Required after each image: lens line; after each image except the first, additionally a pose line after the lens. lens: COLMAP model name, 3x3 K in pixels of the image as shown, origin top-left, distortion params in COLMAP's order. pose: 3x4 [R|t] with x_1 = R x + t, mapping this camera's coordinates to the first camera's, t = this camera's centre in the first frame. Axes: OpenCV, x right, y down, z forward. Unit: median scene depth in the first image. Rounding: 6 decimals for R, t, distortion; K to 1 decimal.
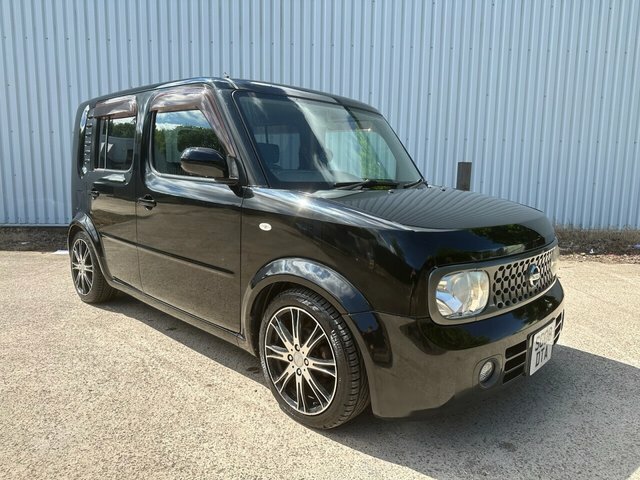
lens RADIAL K [[450.9, 0, 317.6], [0, 450.9, 242.5], [0, 0, 1]] dist [0.011070, -0.014435]
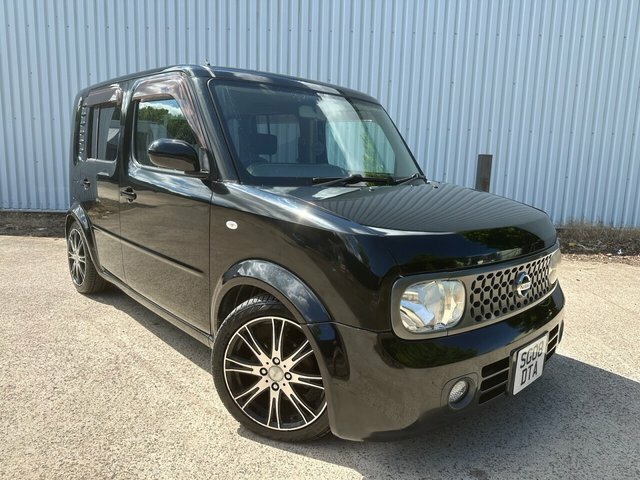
lens RADIAL K [[450.9, 0, 318.1], [0, 450.9, 239.7], [0, 0, 1]] dist [0.011070, -0.014435]
pose [[0.997675, 0.024501, -0.063597, 0.110819], [-0.023392, 0.999562, 0.018115, -0.021883], [0.064013, -0.016586, 0.997811, 0.063427]]
